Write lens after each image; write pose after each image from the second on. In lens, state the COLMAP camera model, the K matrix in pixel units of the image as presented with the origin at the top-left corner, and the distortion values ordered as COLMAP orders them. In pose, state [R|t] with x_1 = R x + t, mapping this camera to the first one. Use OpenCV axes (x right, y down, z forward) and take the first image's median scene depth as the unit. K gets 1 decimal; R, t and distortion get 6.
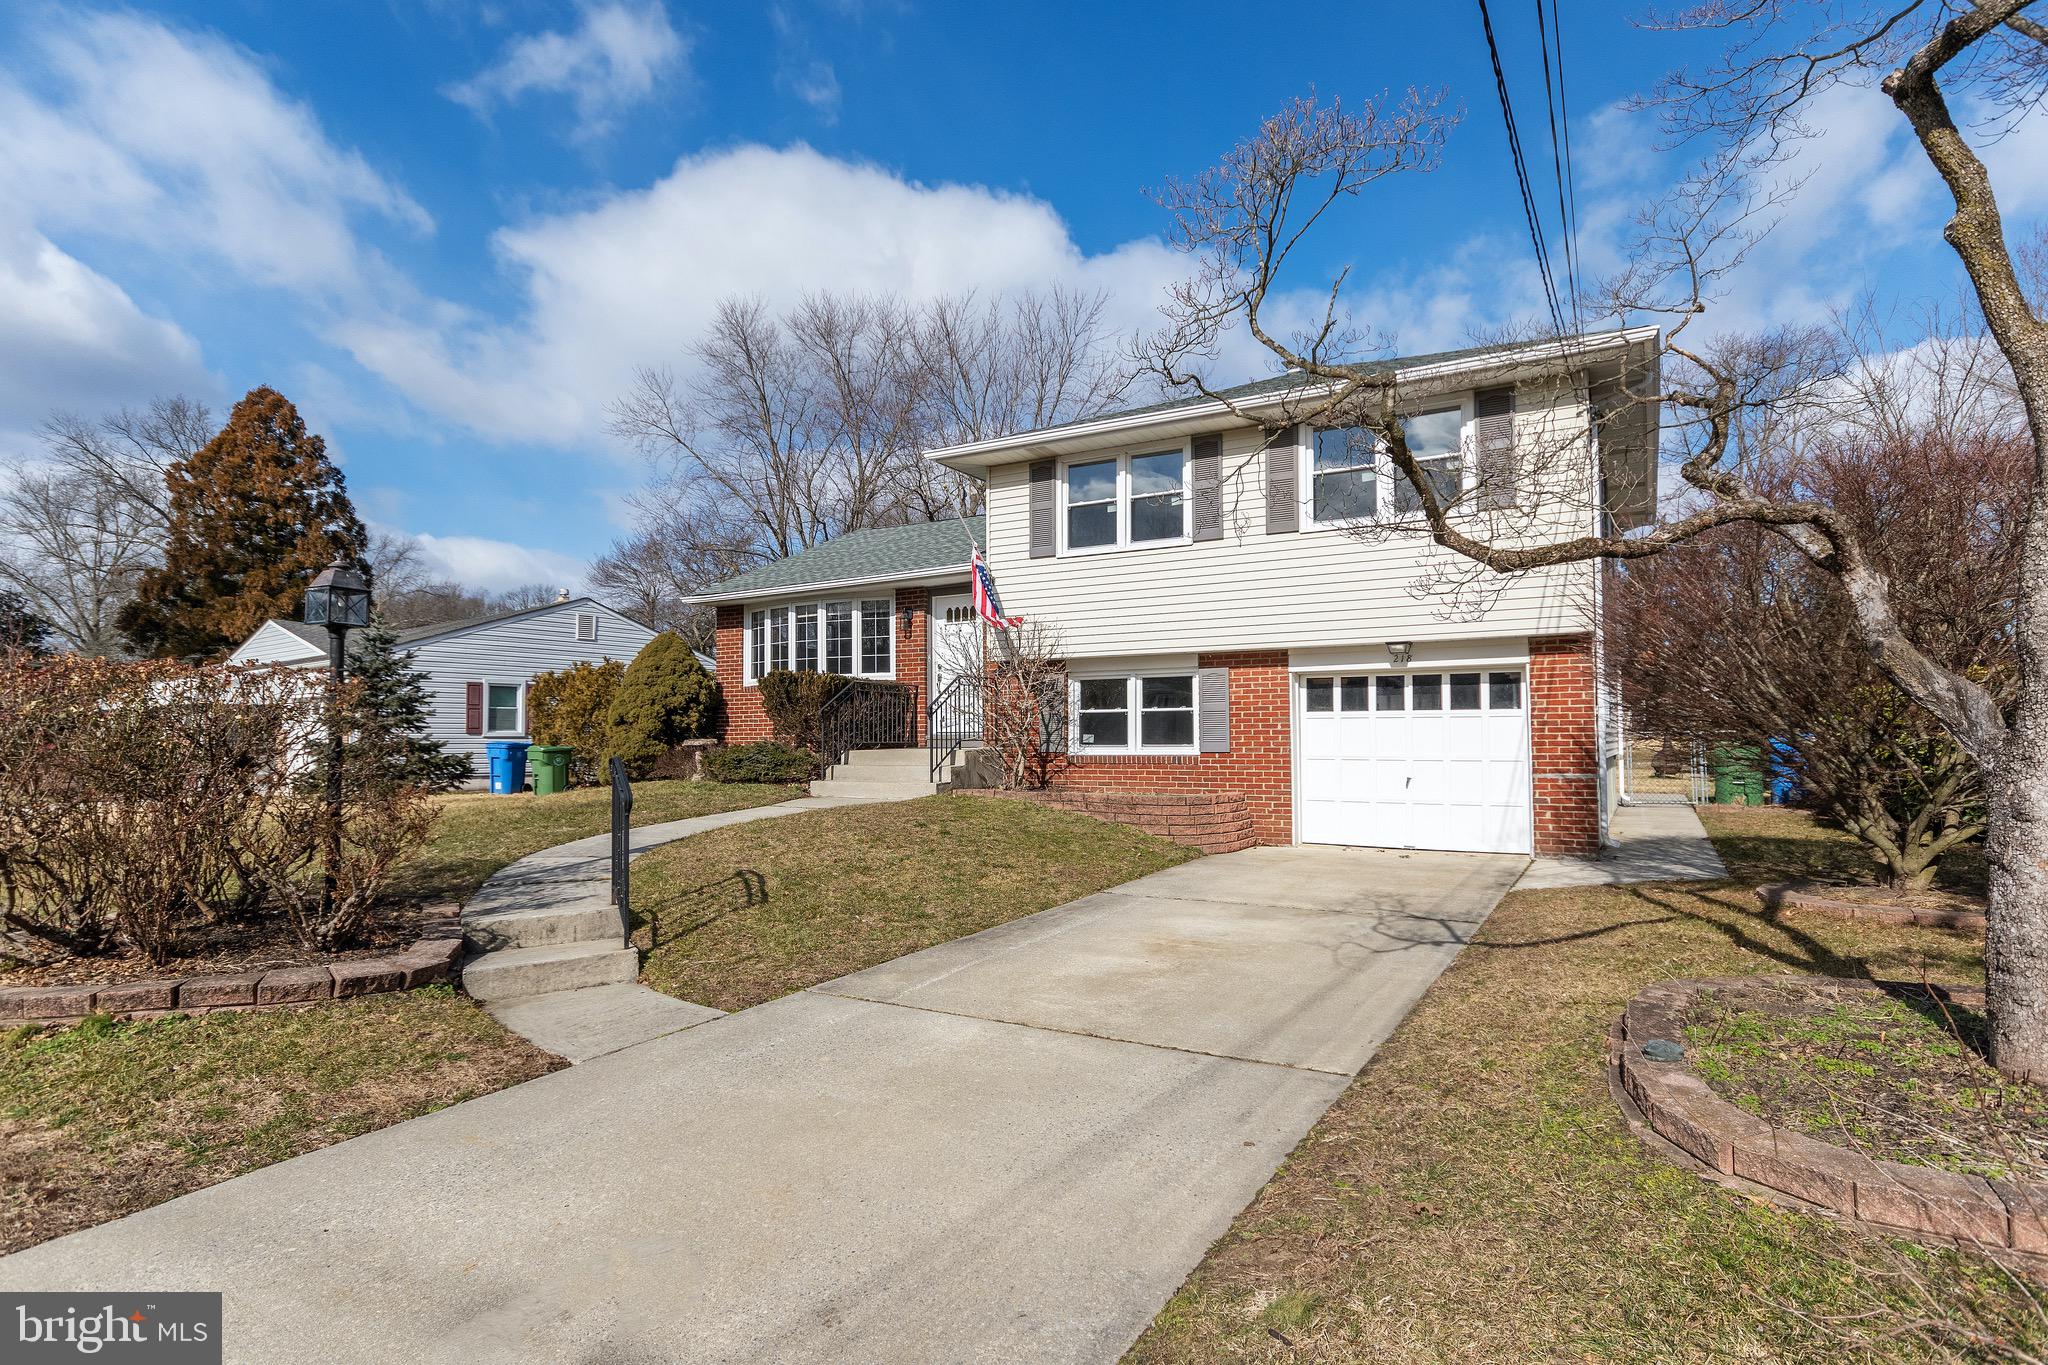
lens RADIAL K [[1031.1, 0, 1026.1], [0, 1031.1, 699.9], [0, 0, 1]] dist [0.002105, 0.000360]
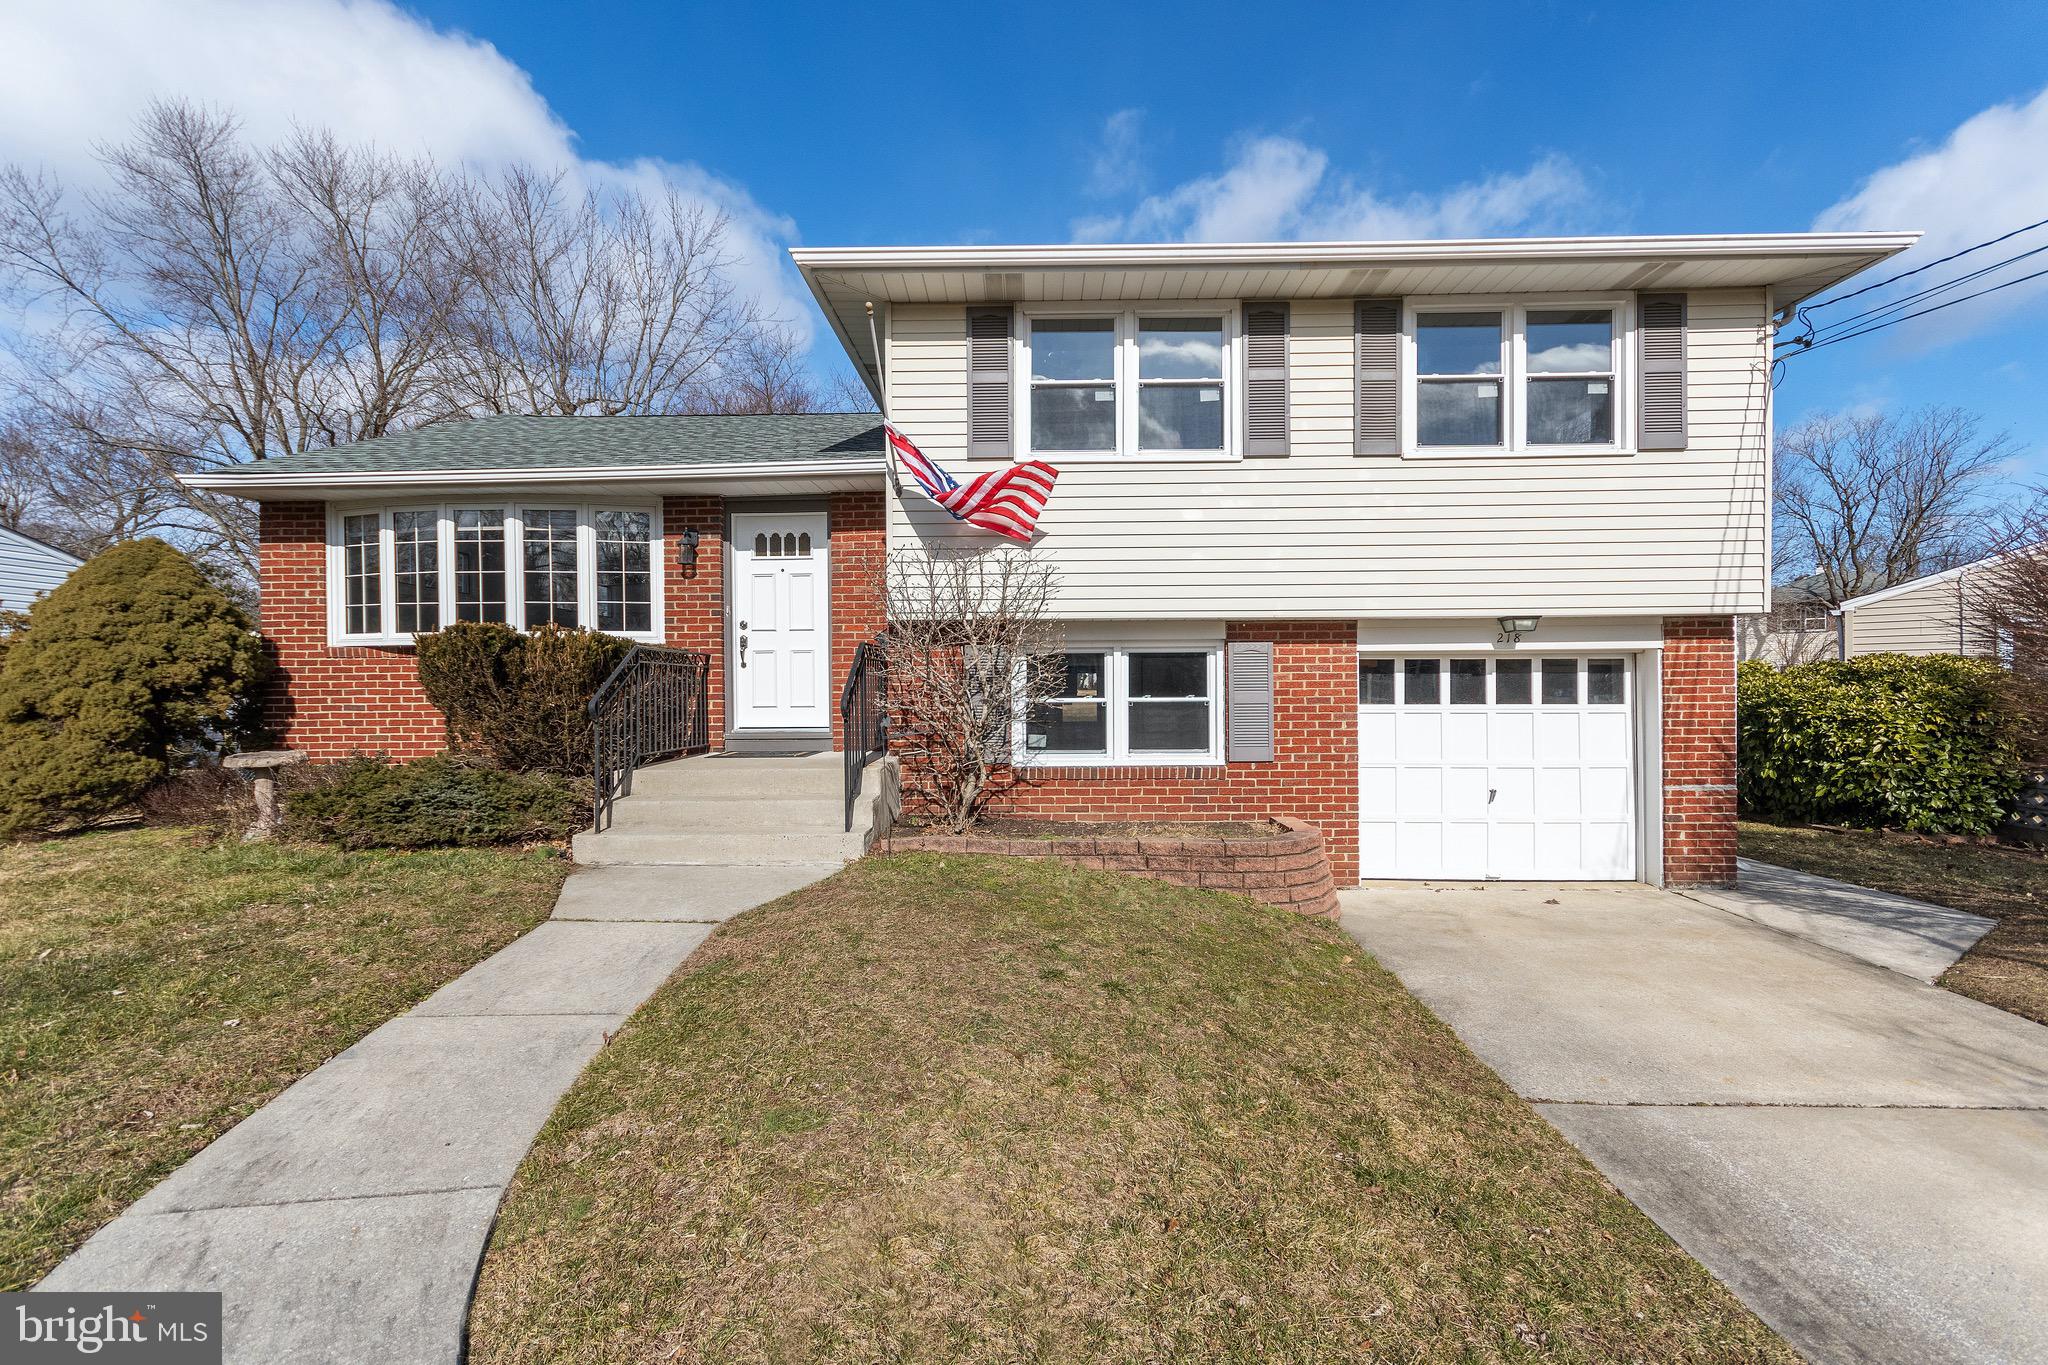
lens RADIAL K [[886.8, 0, 1023.1], [0, 886.8, 698.8], [0, 0, 1]] dist [0.014976, -0.008519]
pose [[0.874197, -0.005646, 0.485539, -0.230772], [-0.015919, 0.999062, 0.040278, -0.013304], [-0.485311, -0.042940, 0.873287, 0.501227]]
